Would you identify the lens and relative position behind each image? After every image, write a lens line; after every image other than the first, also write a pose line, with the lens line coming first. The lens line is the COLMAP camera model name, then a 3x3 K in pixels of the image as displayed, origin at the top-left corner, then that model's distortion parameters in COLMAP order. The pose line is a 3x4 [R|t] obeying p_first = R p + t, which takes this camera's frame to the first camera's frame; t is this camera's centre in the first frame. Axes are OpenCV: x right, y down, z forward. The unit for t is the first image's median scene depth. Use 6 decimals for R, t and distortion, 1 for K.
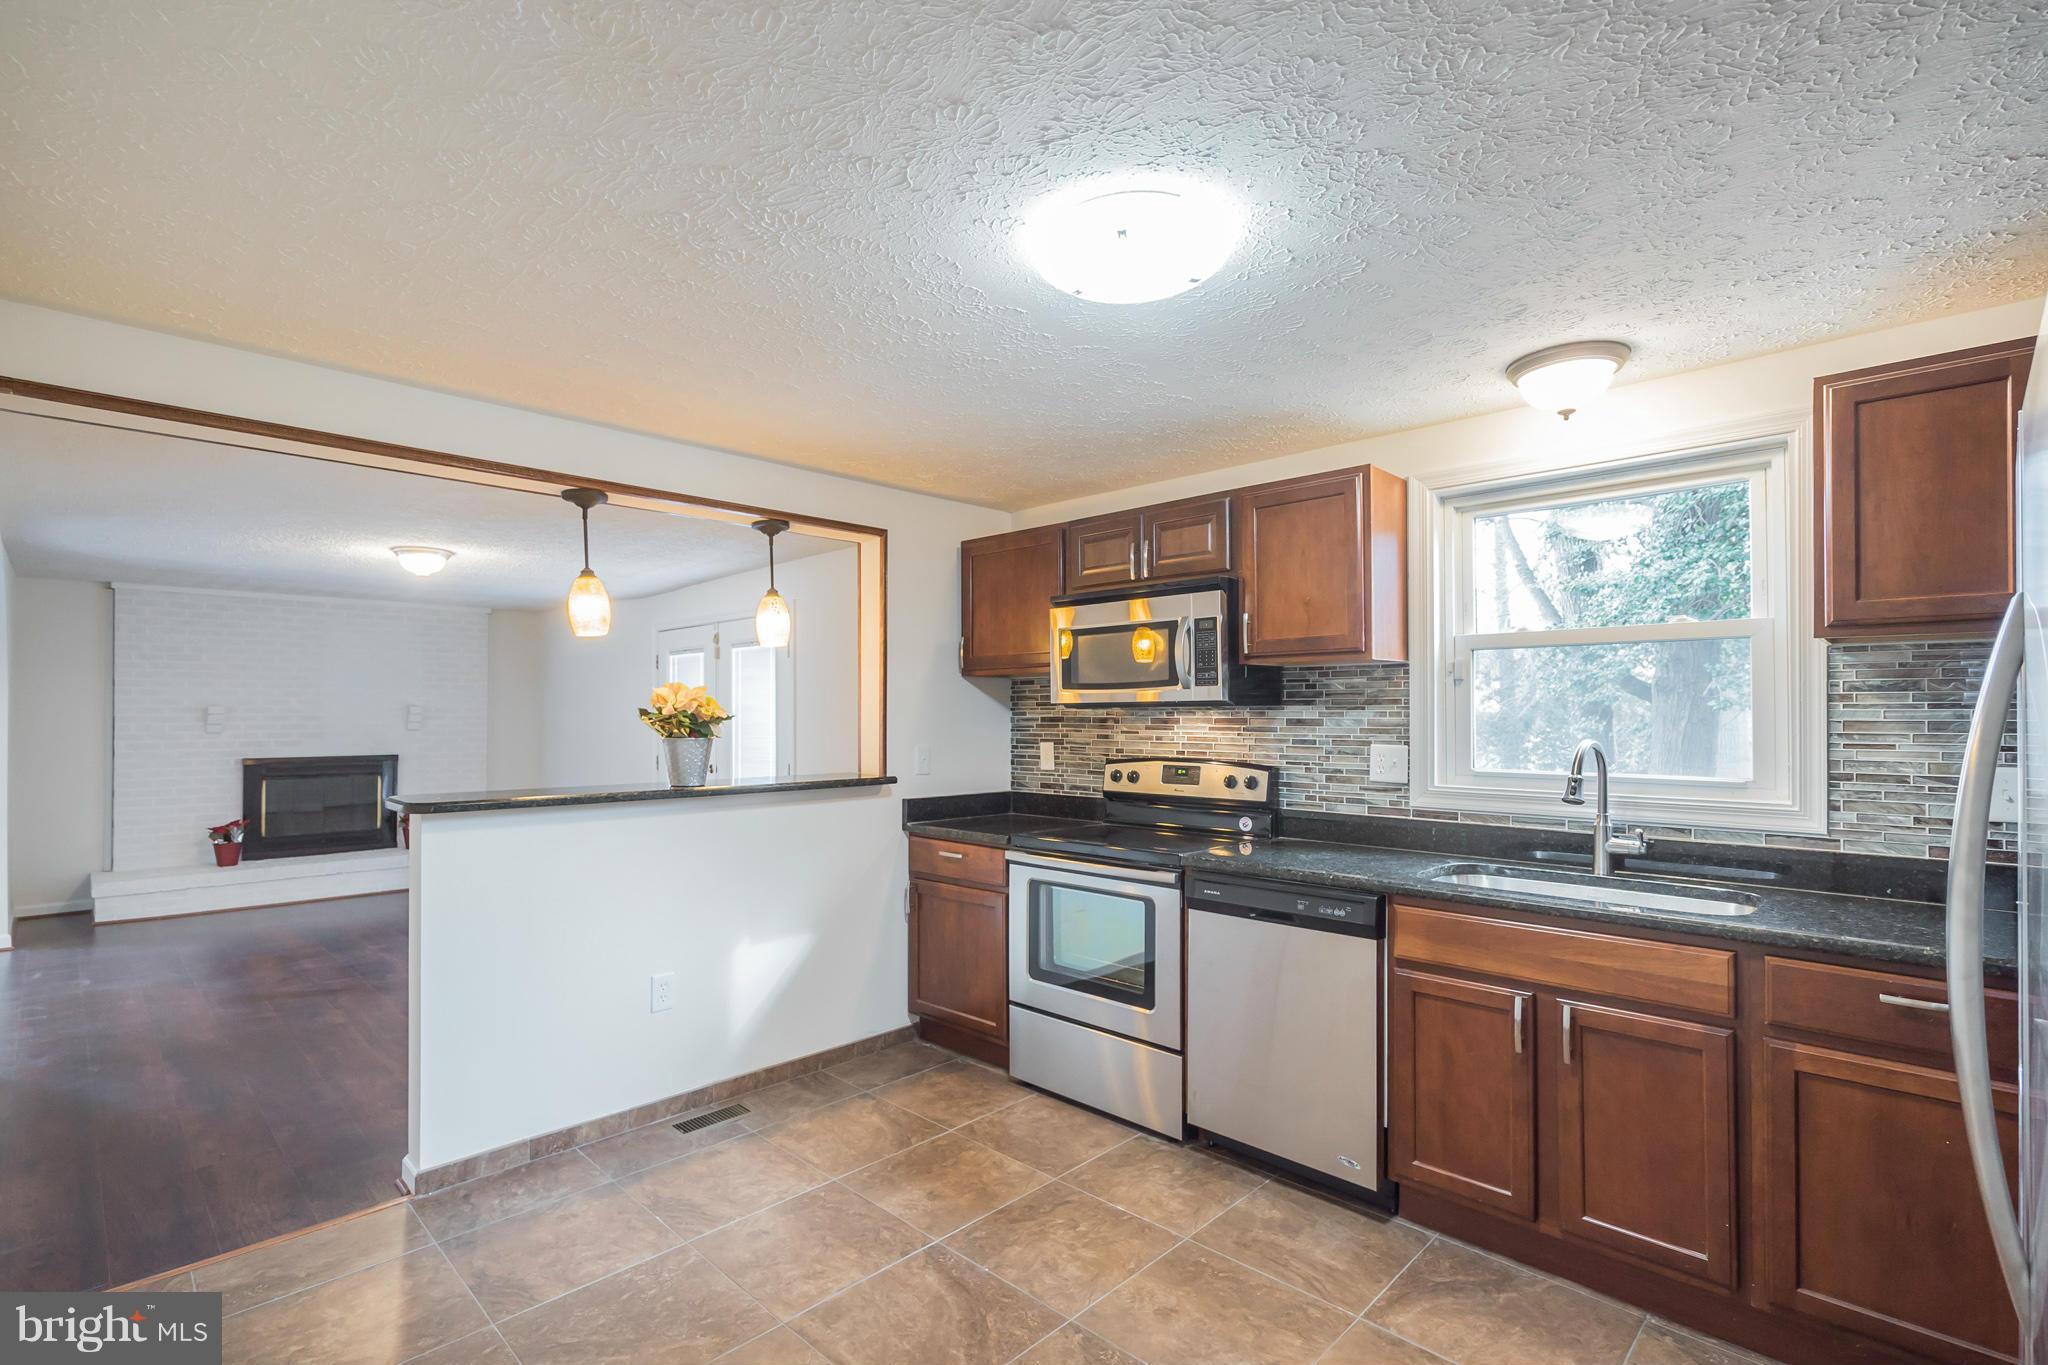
lens RADIAL K [[941.1, 0, 1013.0], [0, 941.1, 712.0], [0, 0, 1]] dist [-0.002630, -0.000709]
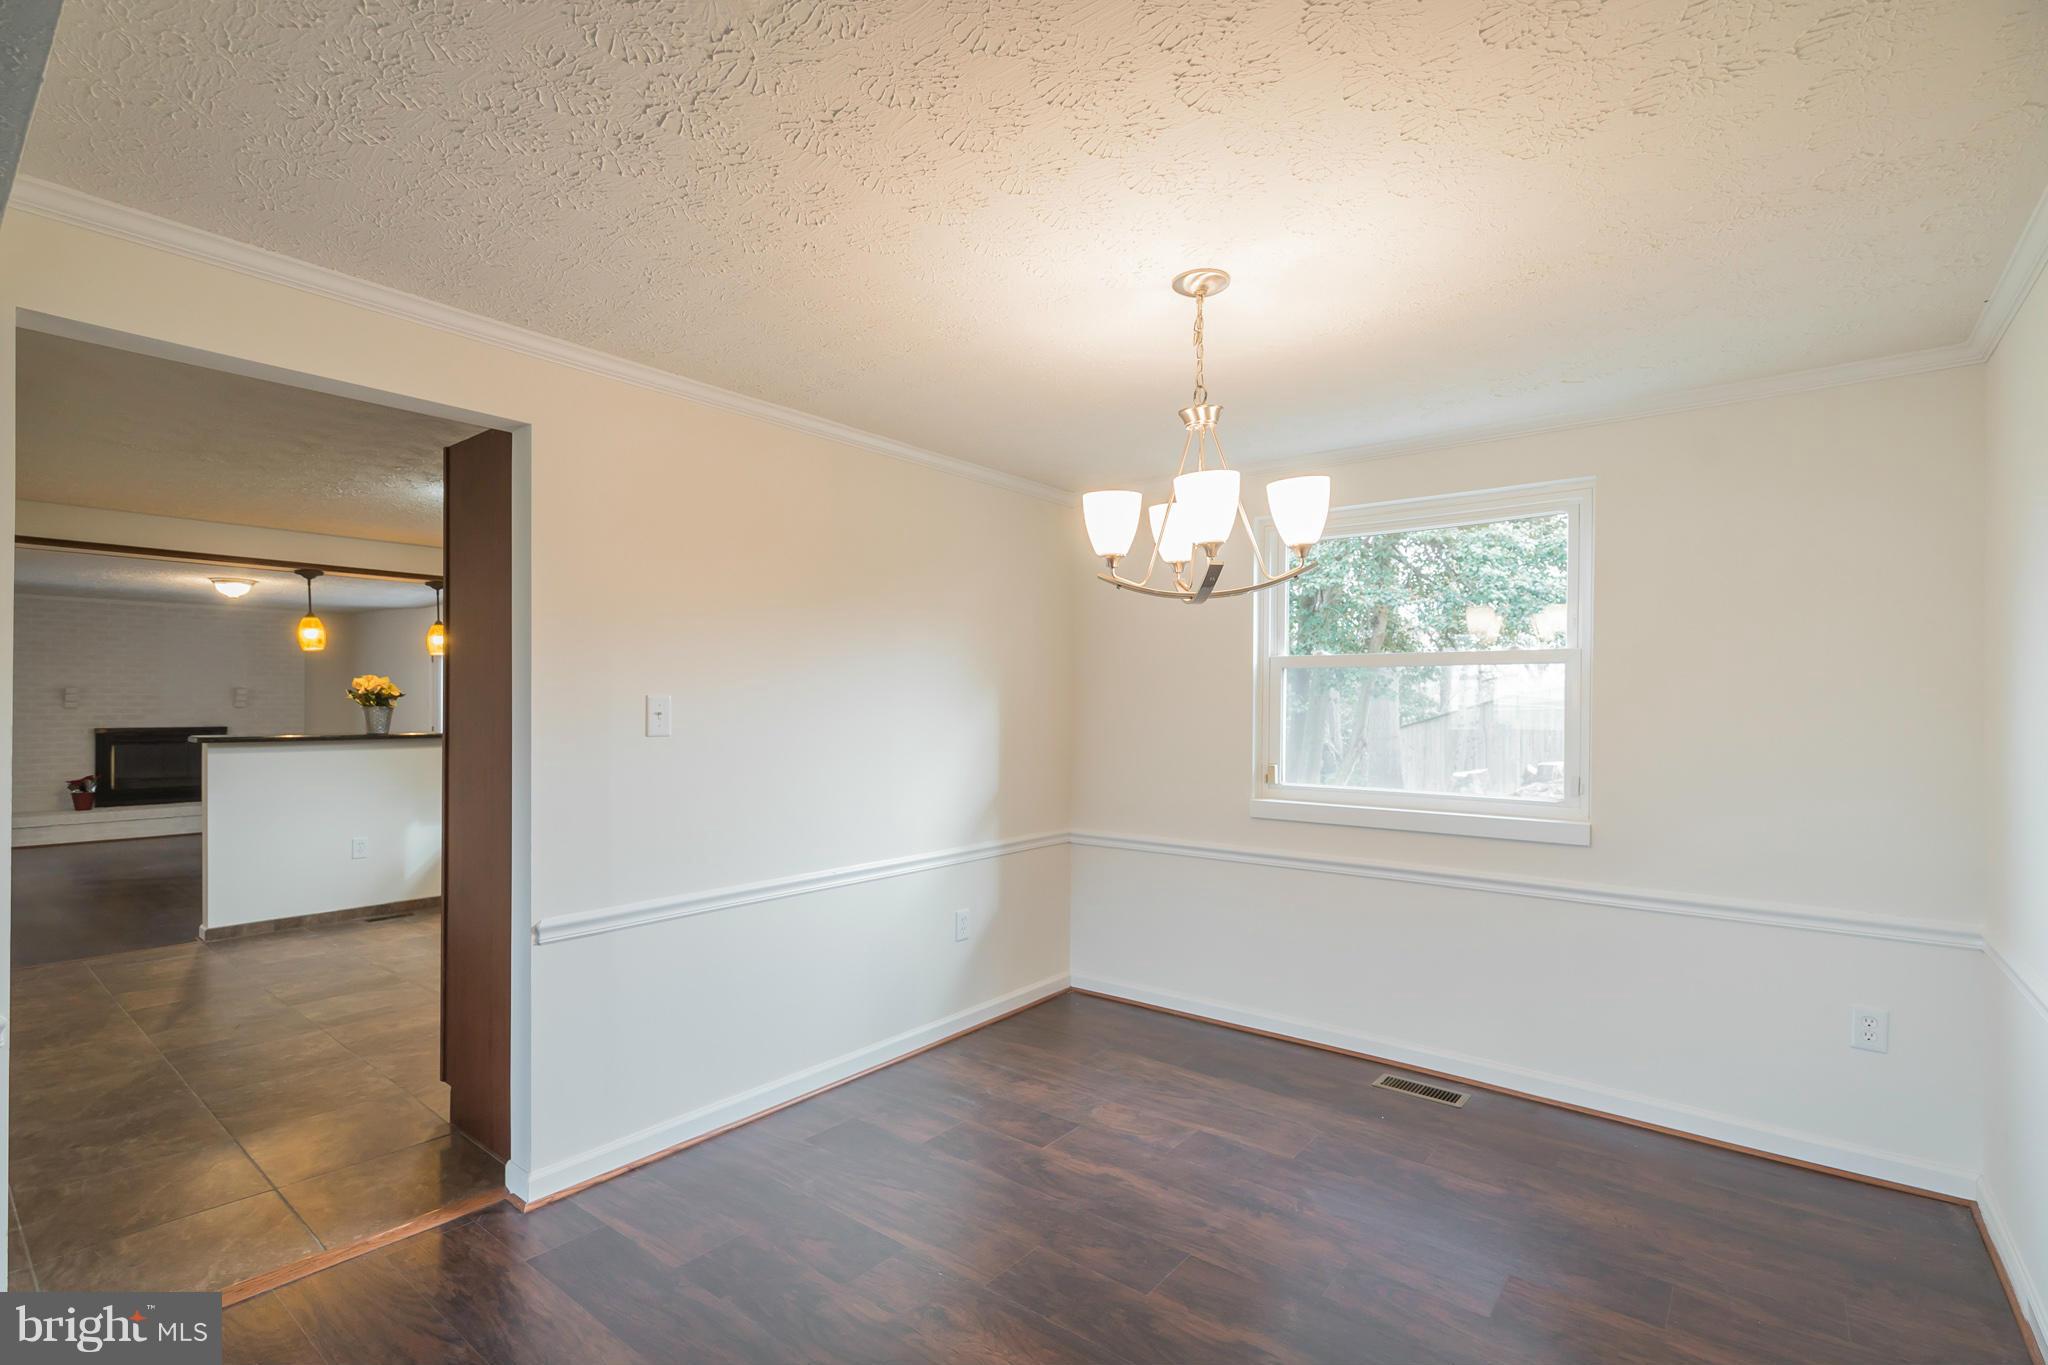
lens RADIAL K [[941.1, 0, 1013.0], [0, 941.1, 712.0], [0, 0, 1]] dist [-0.002630, -0.000709]
pose [[0.995353, 0.005548, 0.096131, 0.696718], [-0.006711, 0.999908, 0.011775, 0.008481], [-0.096057, -0.012366, 0.995299, -0.904497]]
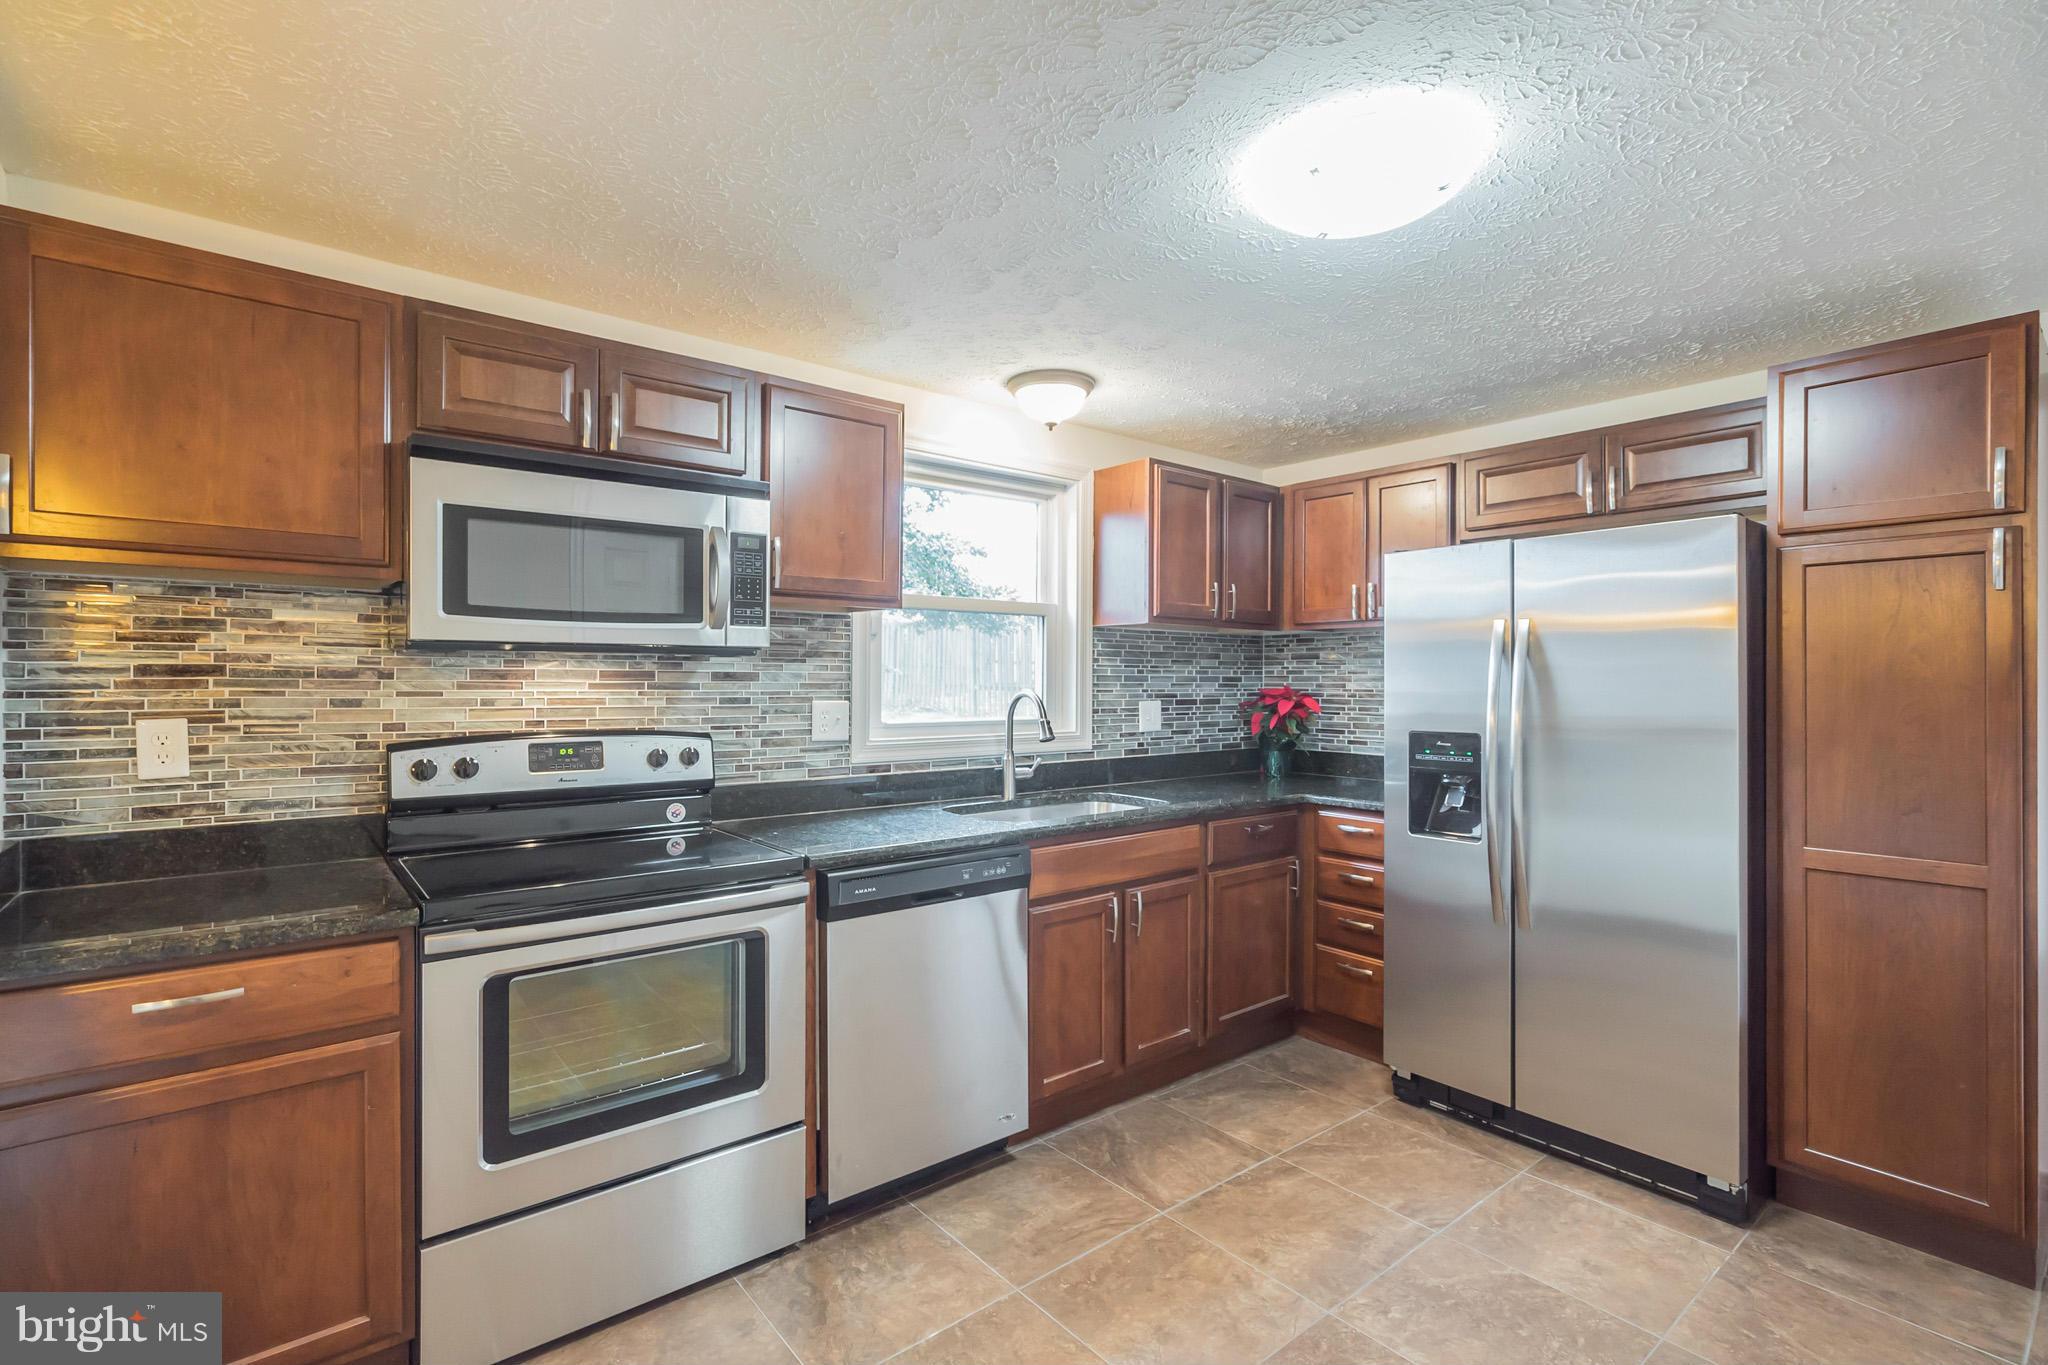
lens RADIAL K [[908.1, 0, 1024.0], [0, 908.1, 682.5], [0, 0, 1]] dist [-0.021885, -0.000050]
pose [[0.120026, -0.002045, 0.992769, -0.458080], [-0.007089, 0.999971, 0.002917, 0.012450], [-0.992745, -0.007388, 0.120008, 0.679158]]
